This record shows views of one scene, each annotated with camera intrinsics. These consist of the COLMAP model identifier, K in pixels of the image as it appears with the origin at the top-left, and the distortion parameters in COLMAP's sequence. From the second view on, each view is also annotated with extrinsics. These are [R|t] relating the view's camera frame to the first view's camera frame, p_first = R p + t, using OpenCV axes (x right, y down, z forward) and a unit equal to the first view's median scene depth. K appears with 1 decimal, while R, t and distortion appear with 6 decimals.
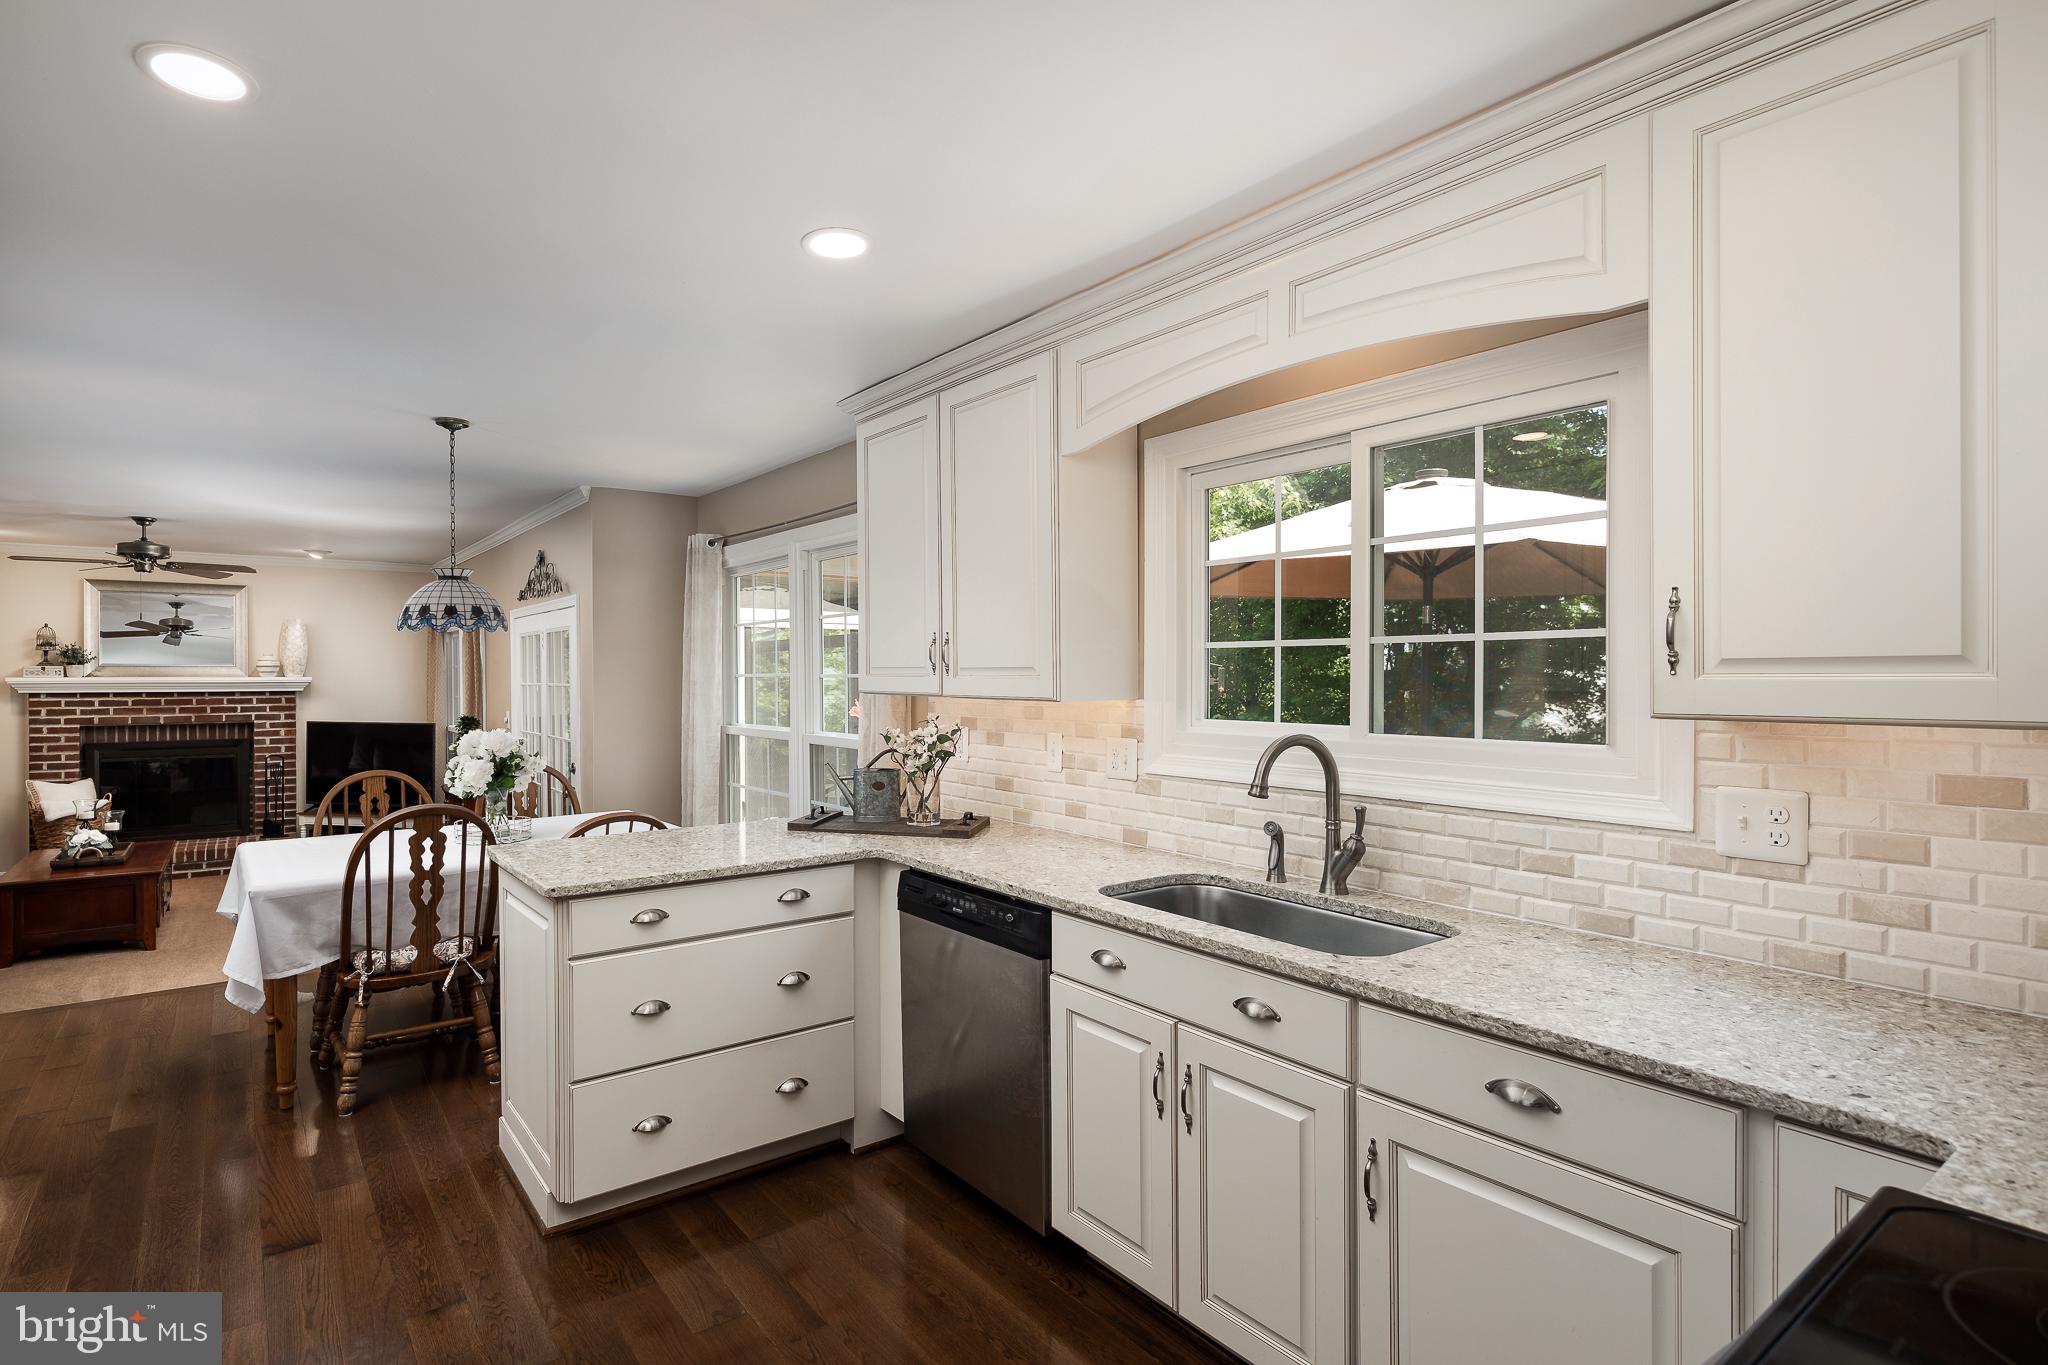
lens RADIAL K [[1014.8, 0, 916.8], [0, 1014.8, 680.1], [0, 0, 1]] dist [0.001296, -0.001464]
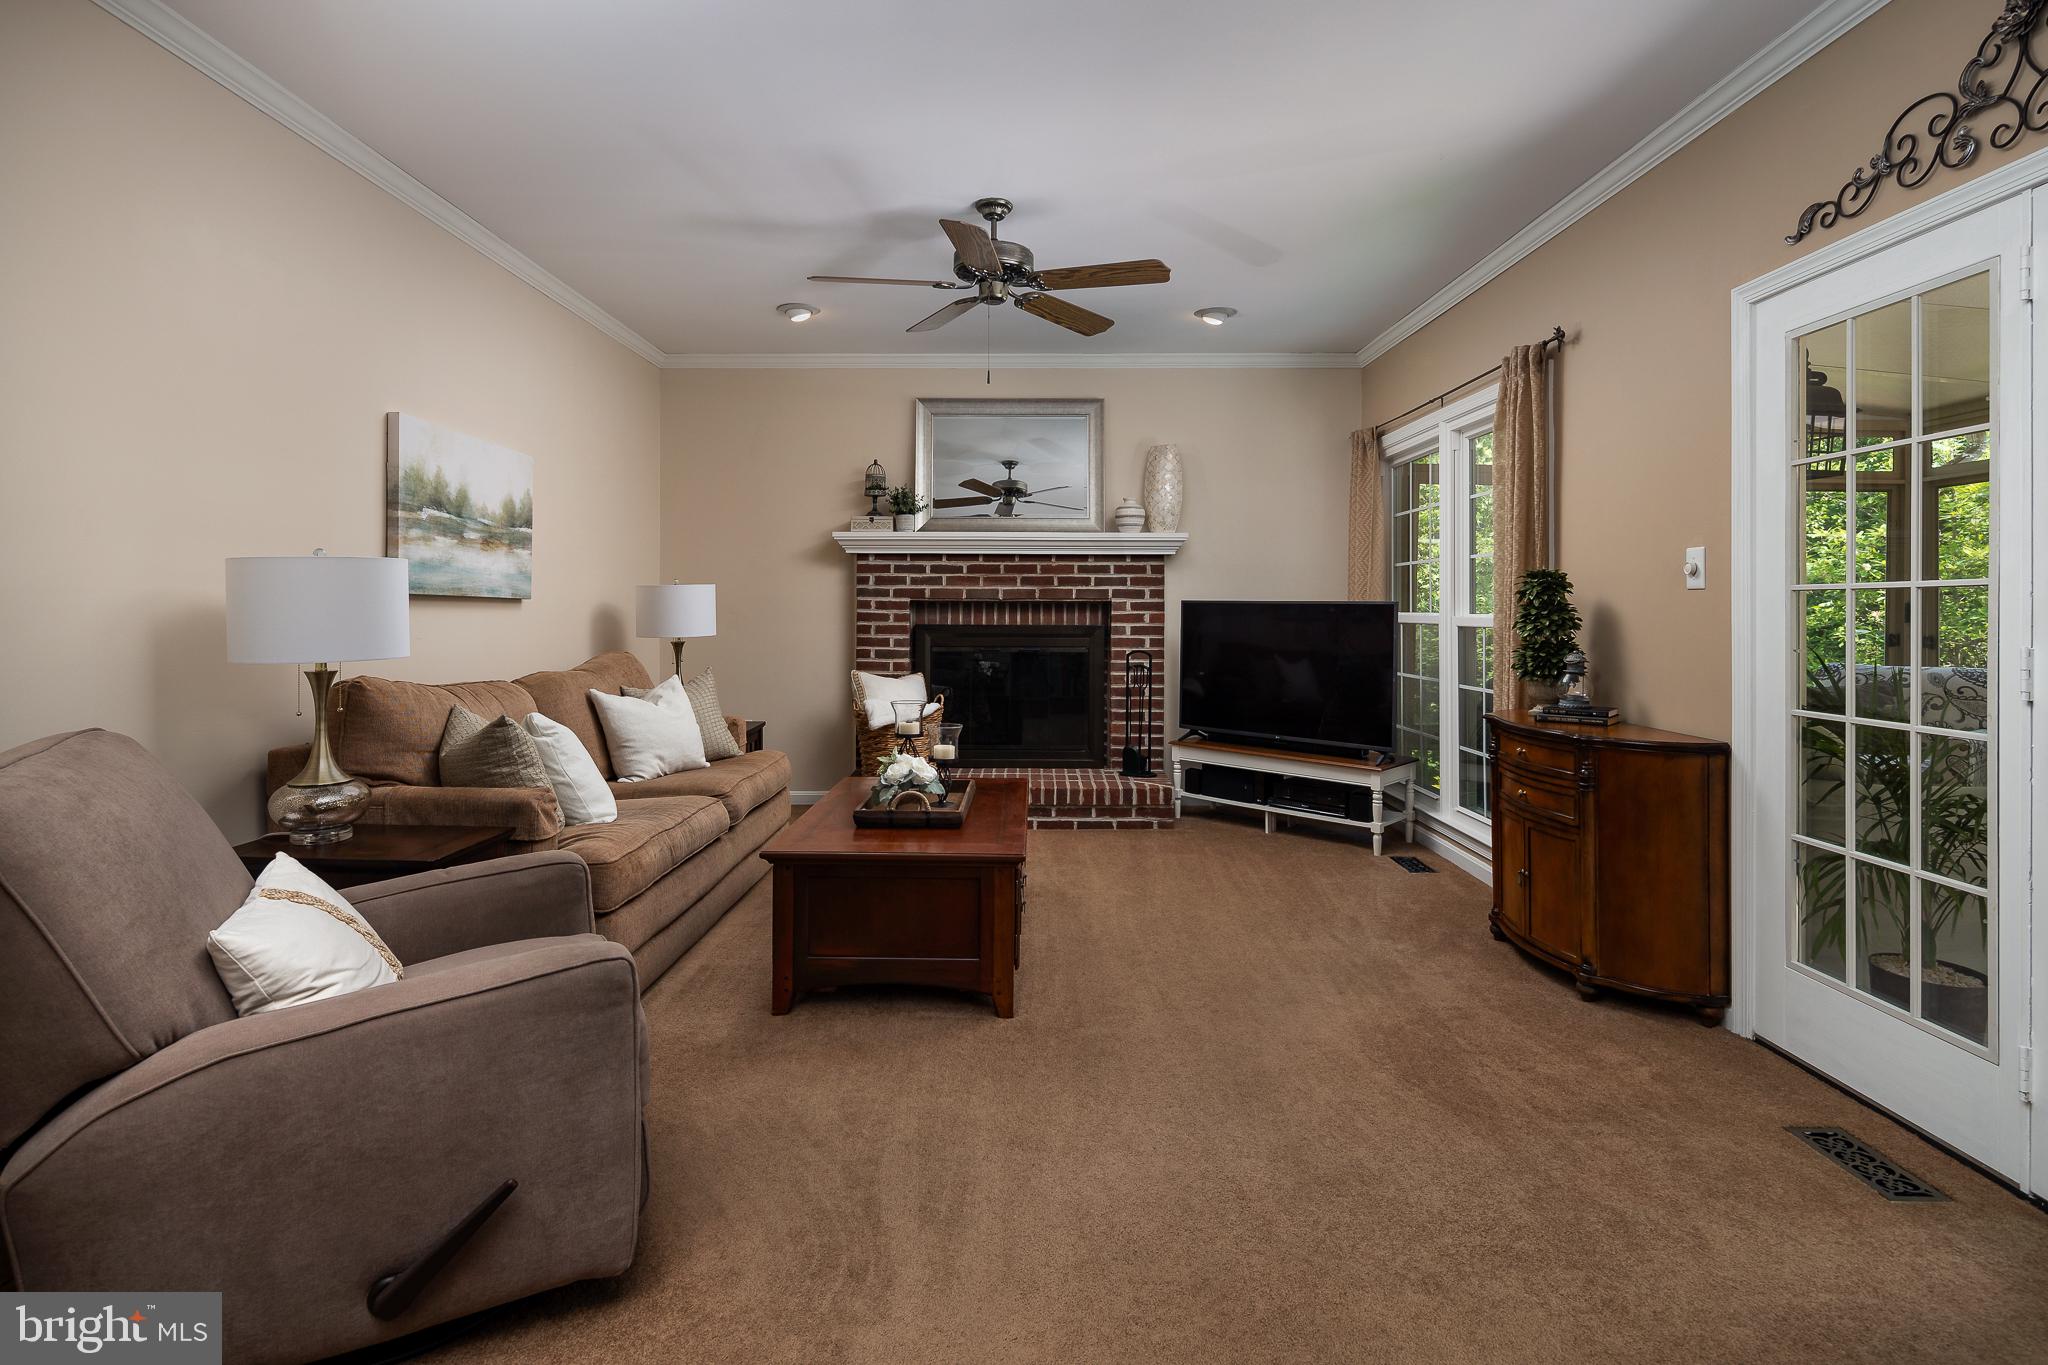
lens RADIAL K [[1014.8, 0, 1008.1], [0, 1014.8, 614.5], [0, 0, 1]] dist [0.001296, -0.001464]
pose [[0.820856, 0.007574, -0.571085, -0.343714], [-0.007310, 0.999969, 0.002755, 0.051698], [0.571088, 0.001913, 0.820886, 0.433335]]
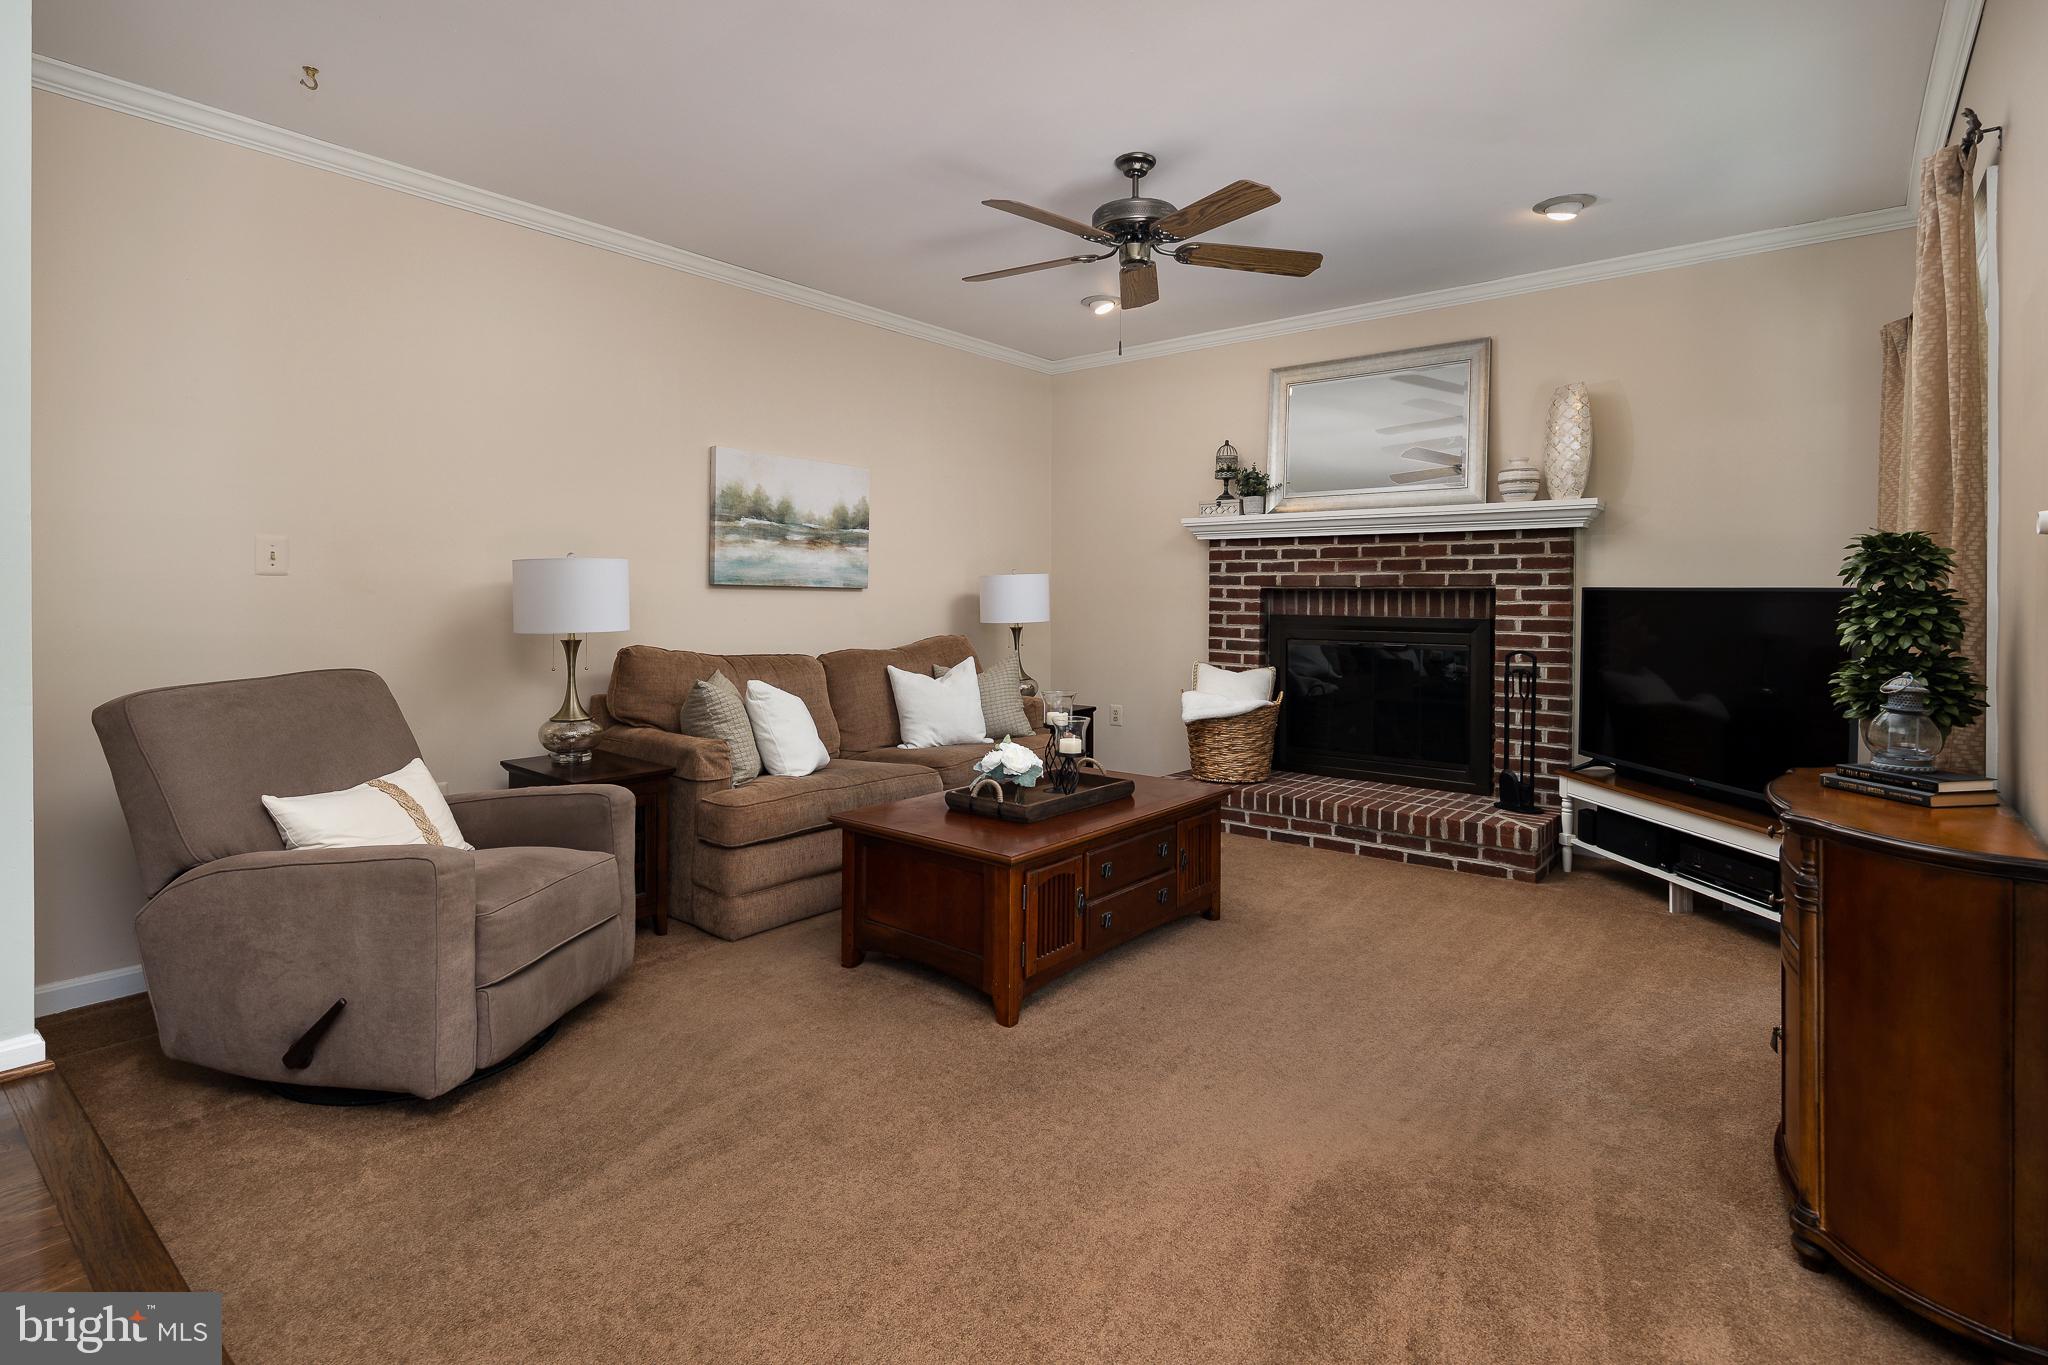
lens RADIAL K [[1014.8, 0, 1003.7], [0, 1014.8, 602.8], [0, 0, 1]] dist [0.001296, -0.001464]
pose [[0.273969, 0.011429, -0.961670, -0.218723], [-0.009995, 0.999909, 0.009036, 0.049392], [0.961686, 0.007137, 0.274059, 0.634612]]
